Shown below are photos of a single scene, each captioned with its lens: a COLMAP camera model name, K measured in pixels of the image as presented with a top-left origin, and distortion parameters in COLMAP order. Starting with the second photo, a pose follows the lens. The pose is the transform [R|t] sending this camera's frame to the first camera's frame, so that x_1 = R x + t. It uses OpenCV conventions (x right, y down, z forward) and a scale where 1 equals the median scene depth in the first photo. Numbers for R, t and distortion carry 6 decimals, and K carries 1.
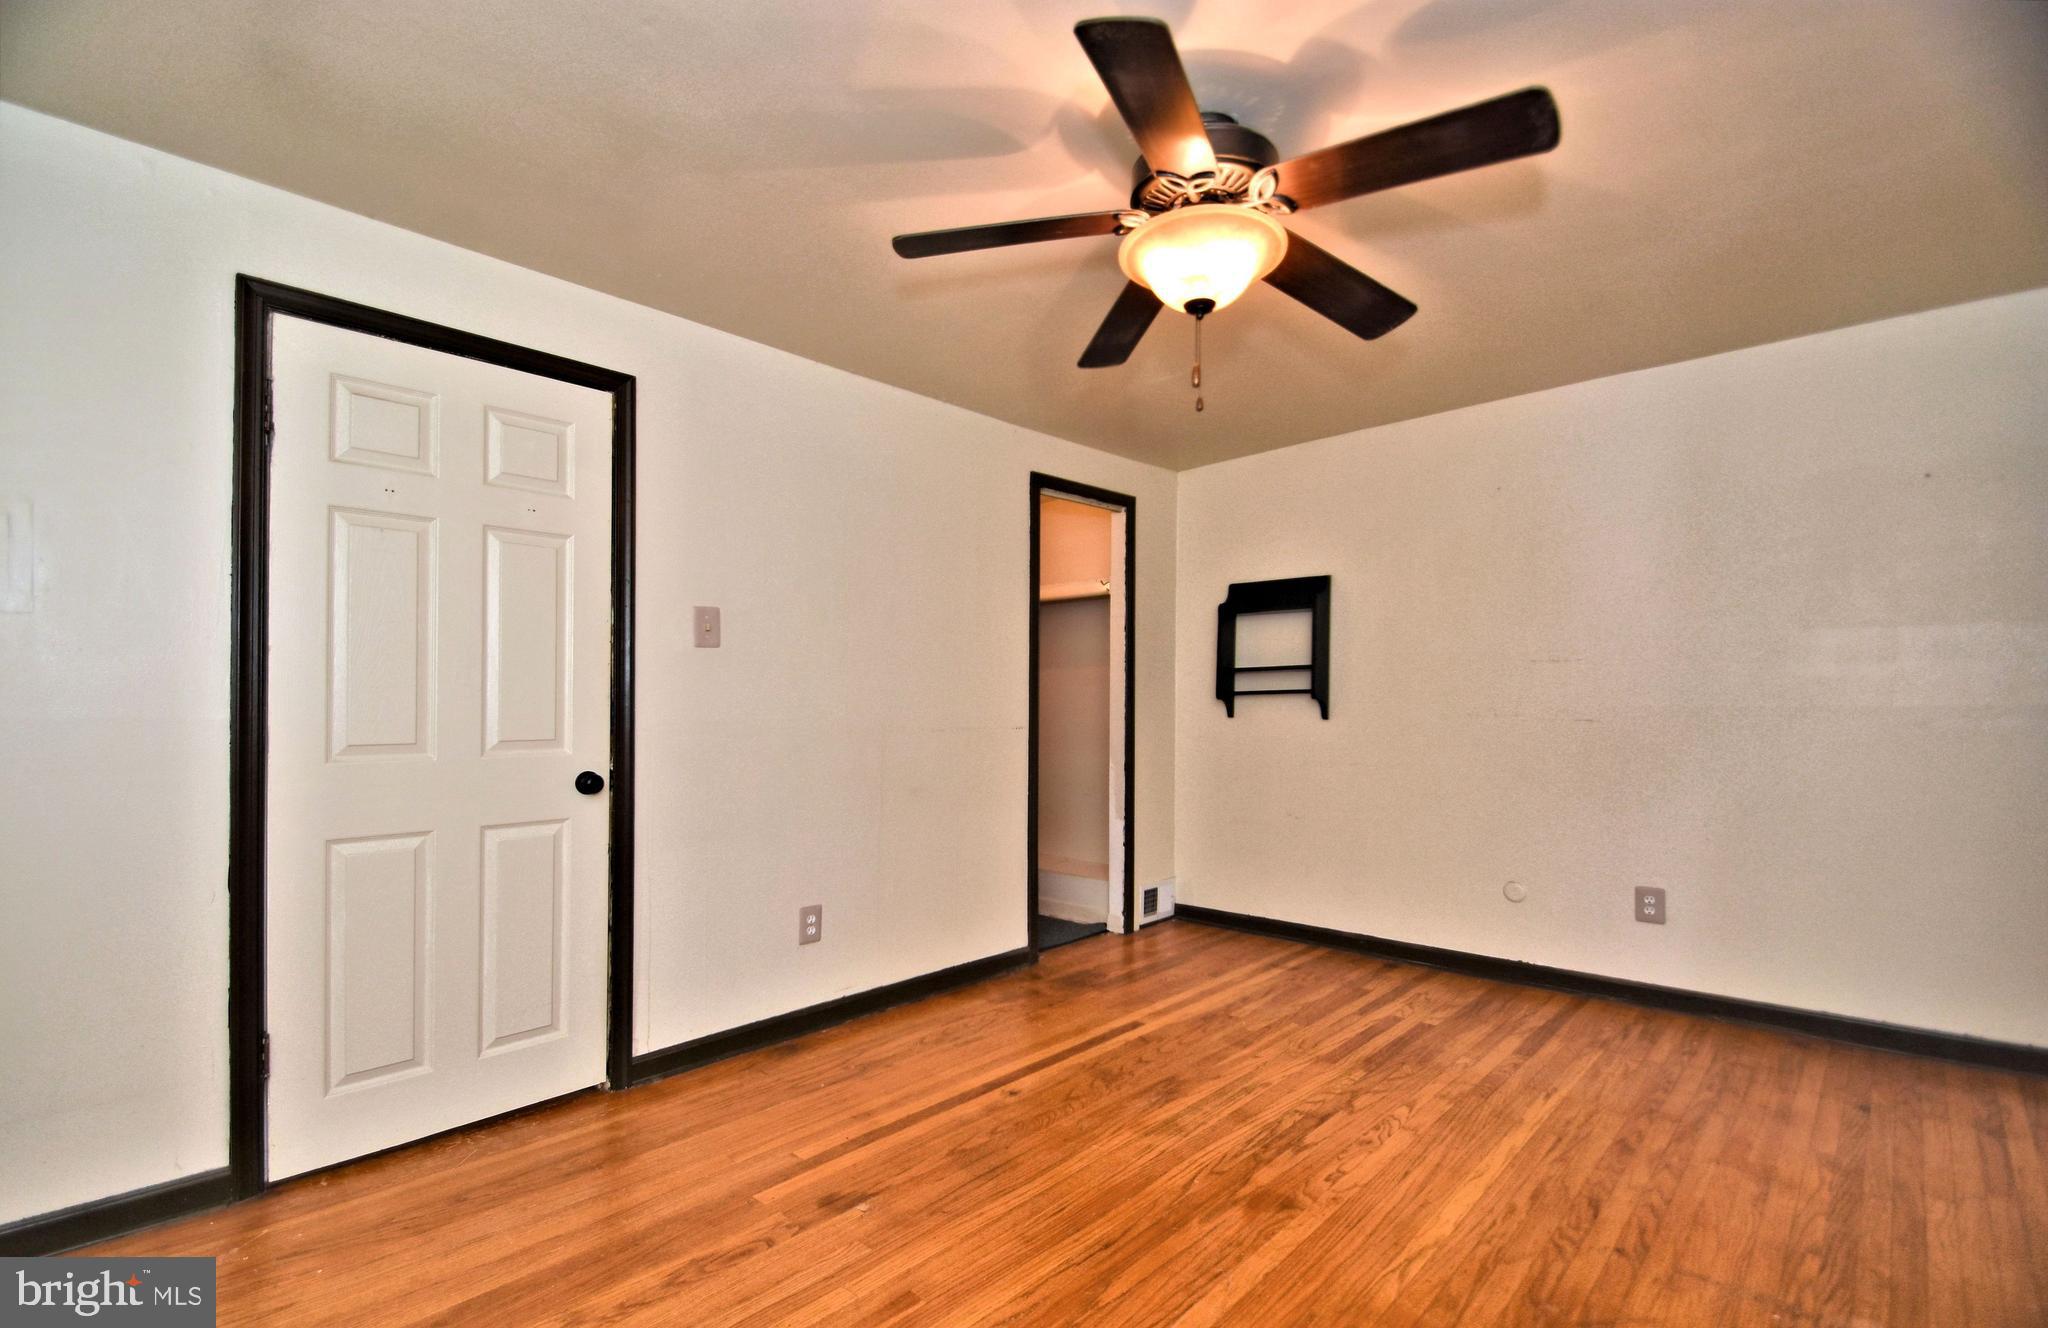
lens RADIAL K [[887.5, 0, 1025.9], [0, 887.5, 707.9], [0, 0, 1]] dist [0.001343, -0.014905]
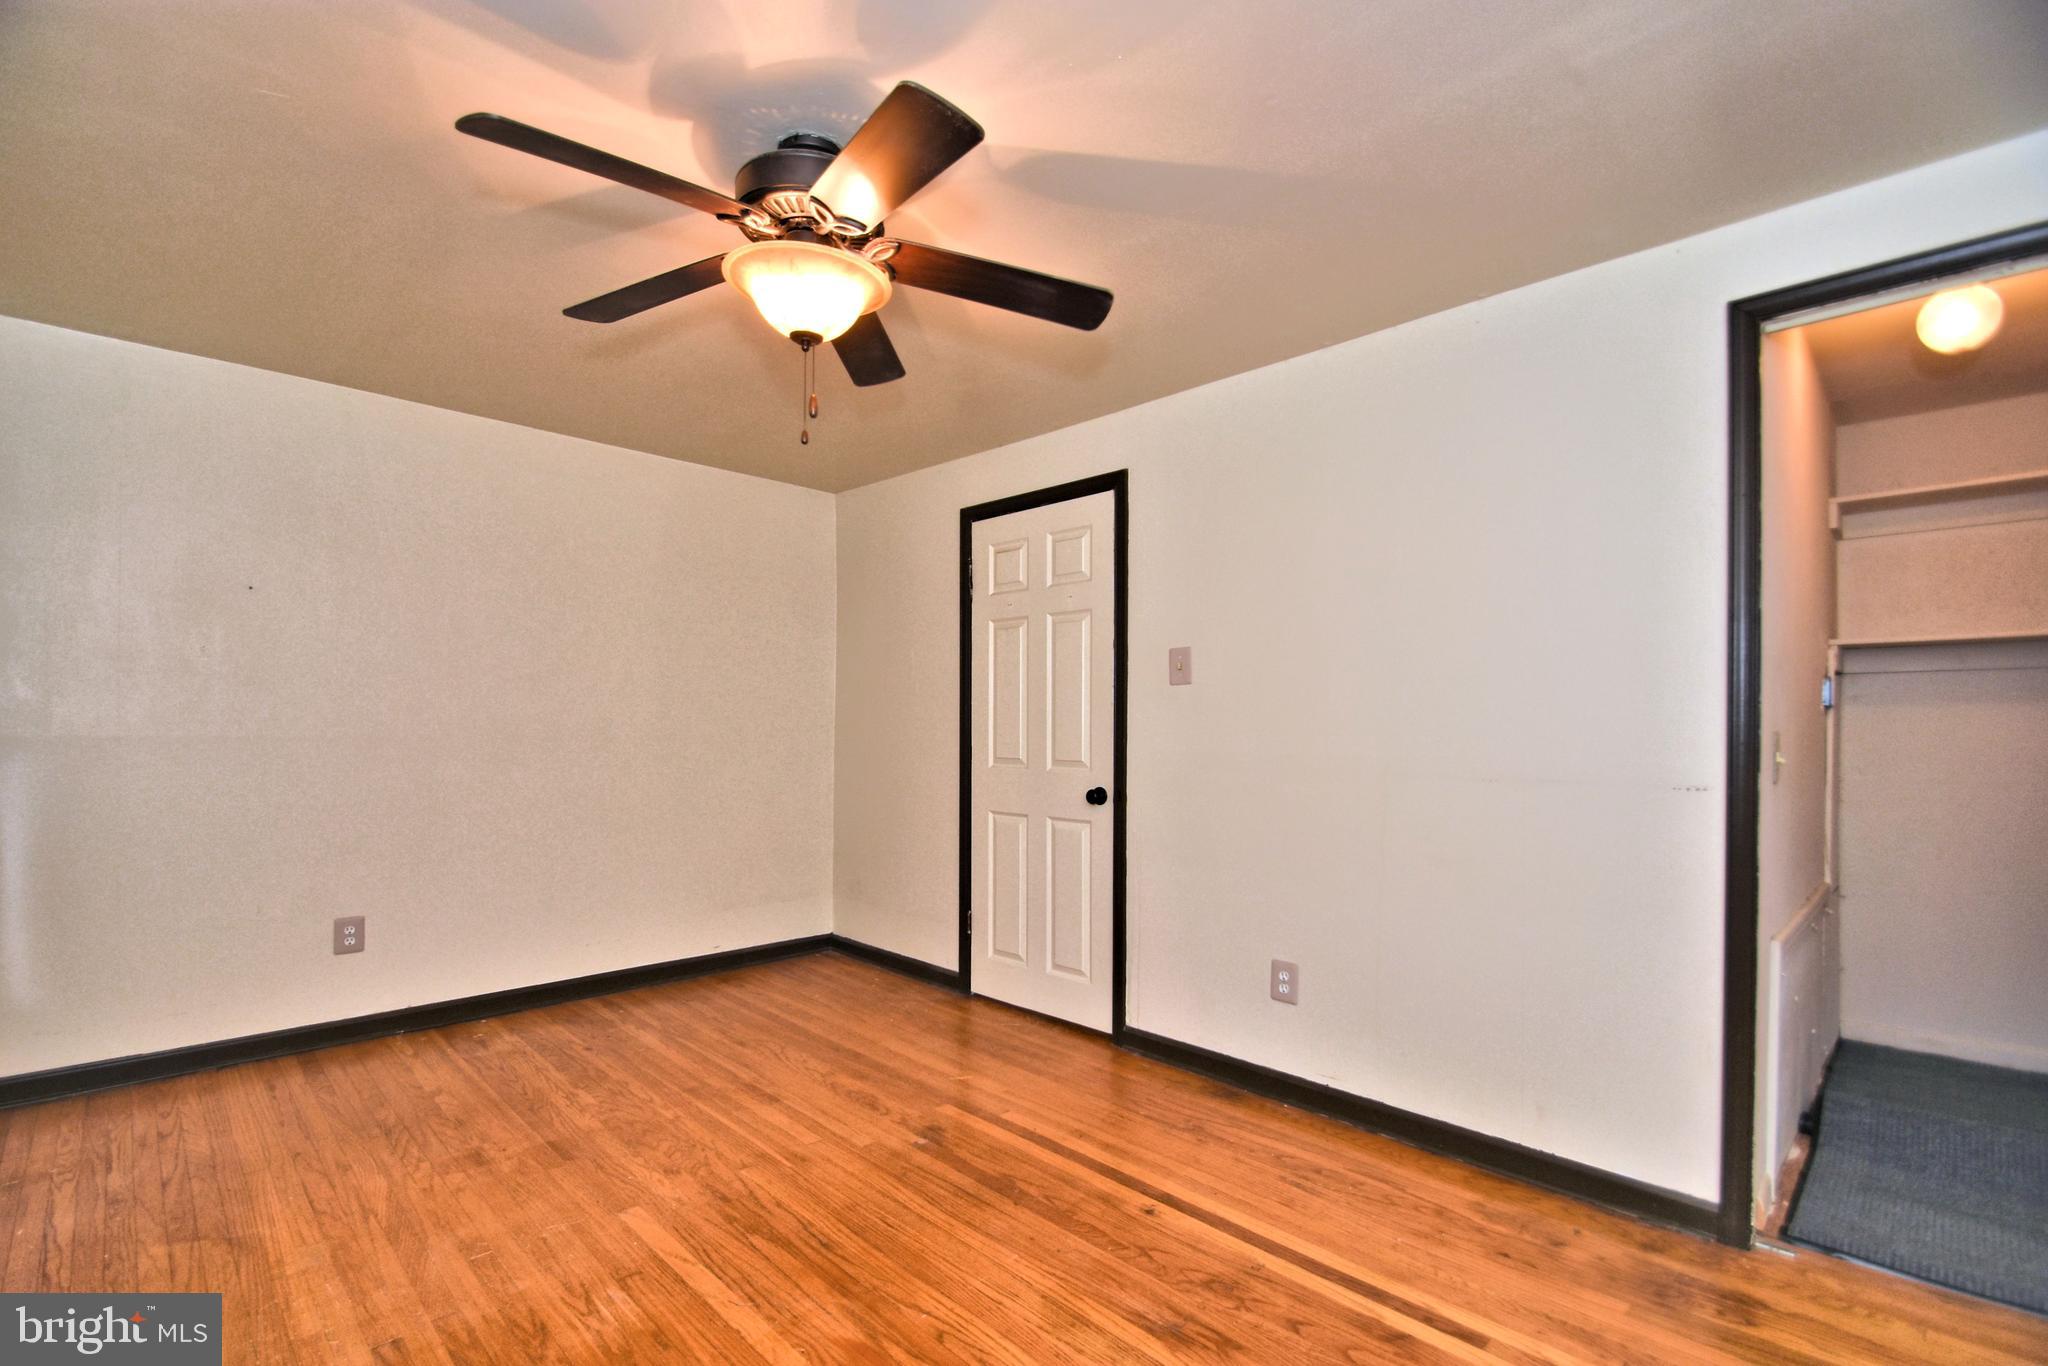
lens RADIAL K [[918.1, 0, 979.7], [0, 918.1, 721.5], [0, 0, 1]] dist [0.002815, -0.012216]
pose [[-0.053306, -0.003398, -0.998572, 0.863983], [-0.011596, 0.999929, -0.002784, -0.018022], [0.998511, 0.011431, -0.053342, 0.898334]]
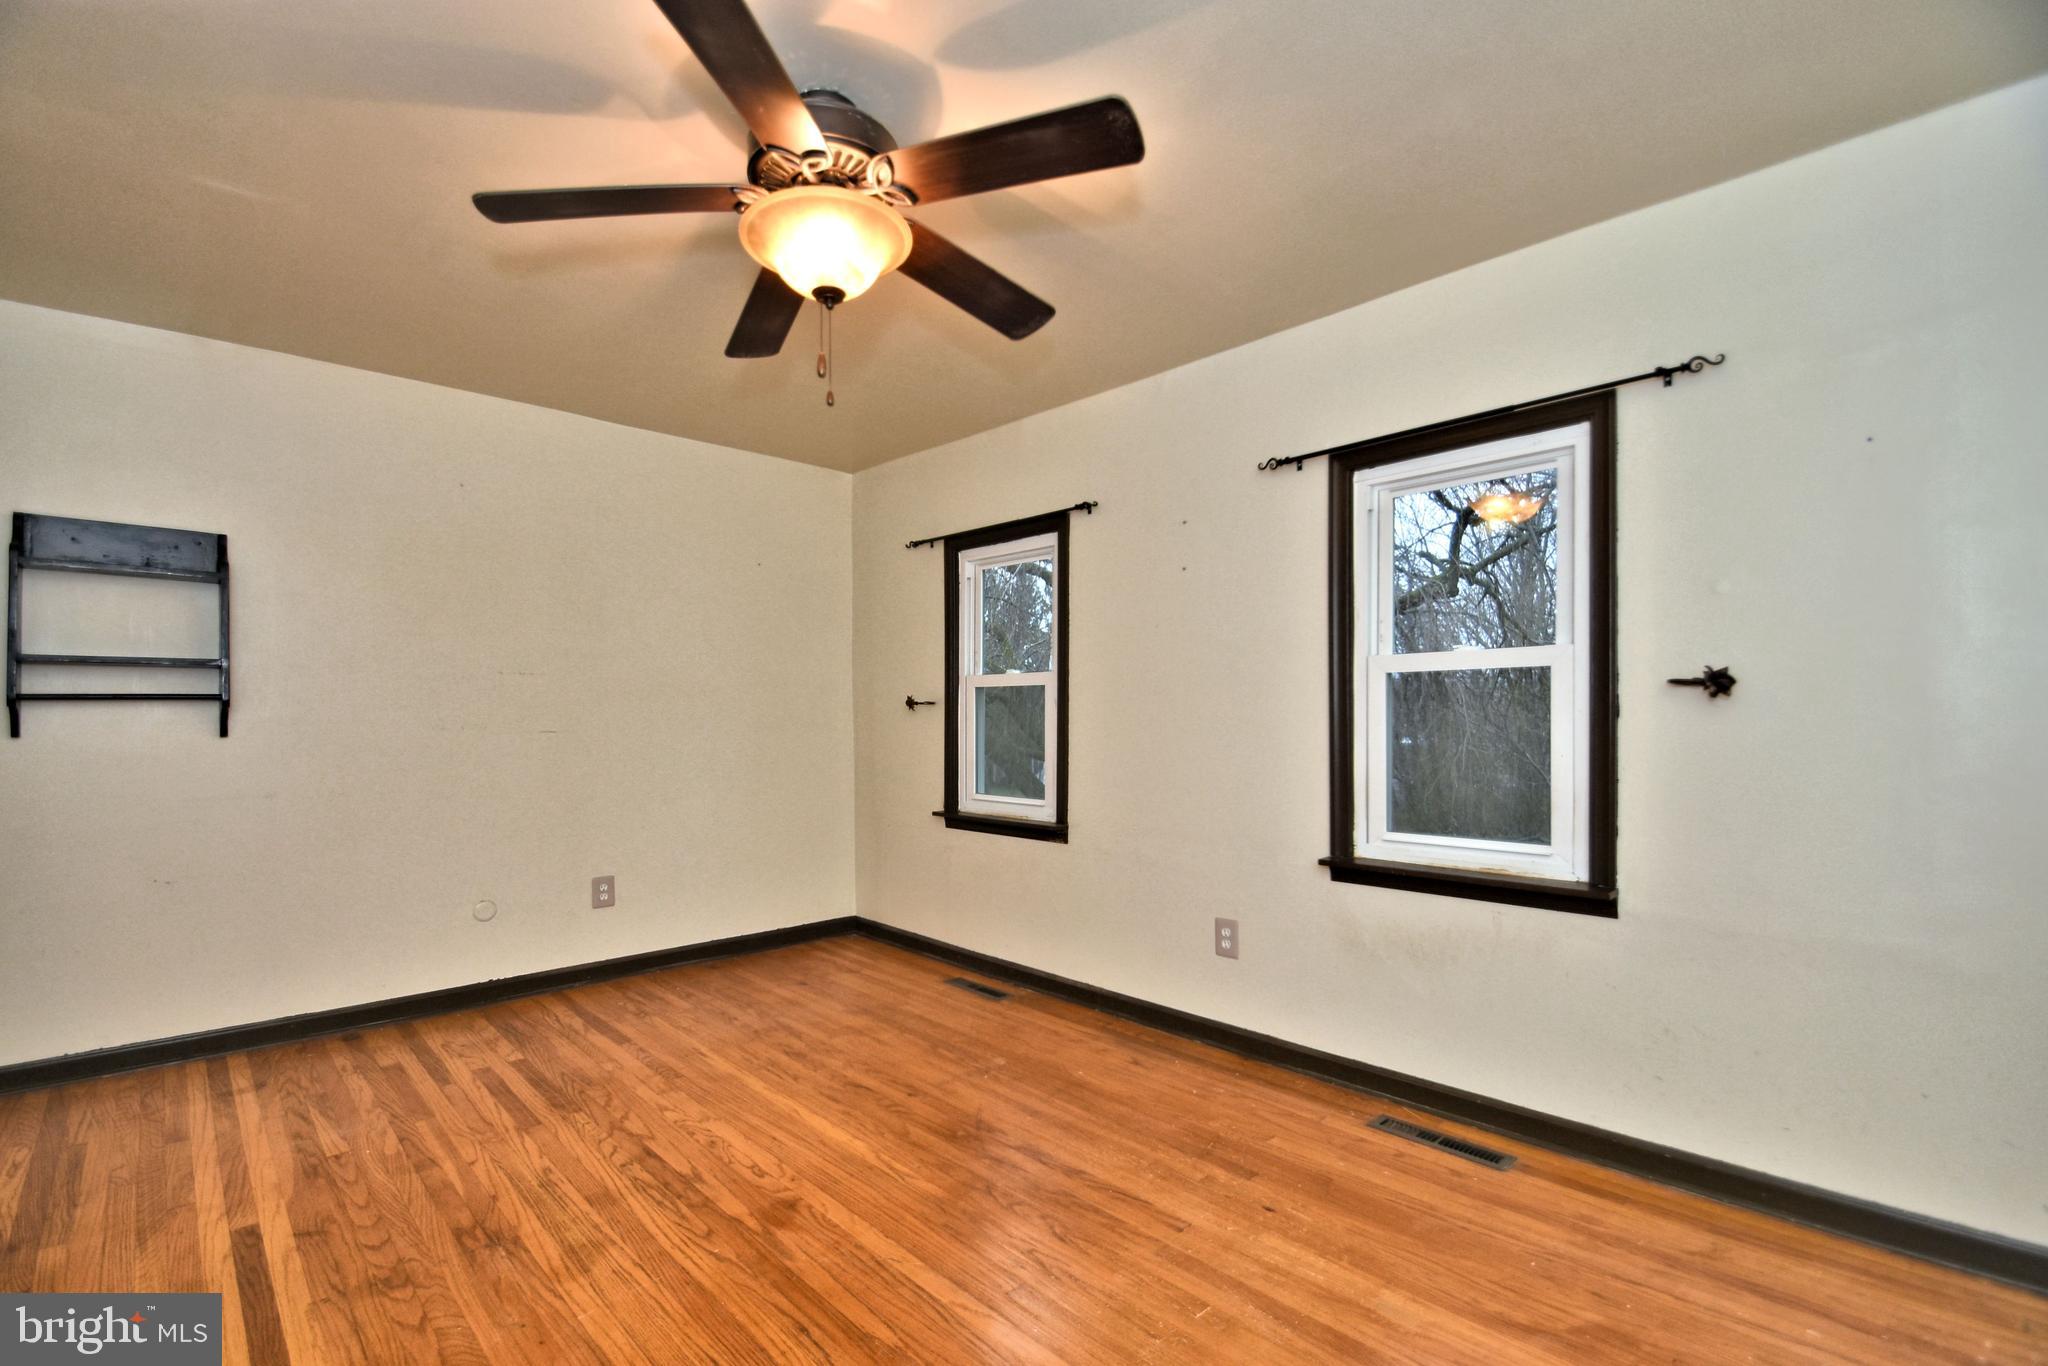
lens RADIAL K [[918.1, 0, 979.7], [0, 918.1, 721.5], [0, 0, 1]] dist [0.002815, -0.012216]
pose [[0.075042, -0.000654, 0.997180, -0.578172], [0.004656, 0.999989, 0.000306, 0.005251], [-0.997170, 0.004620, 0.075044, 0.548114]]
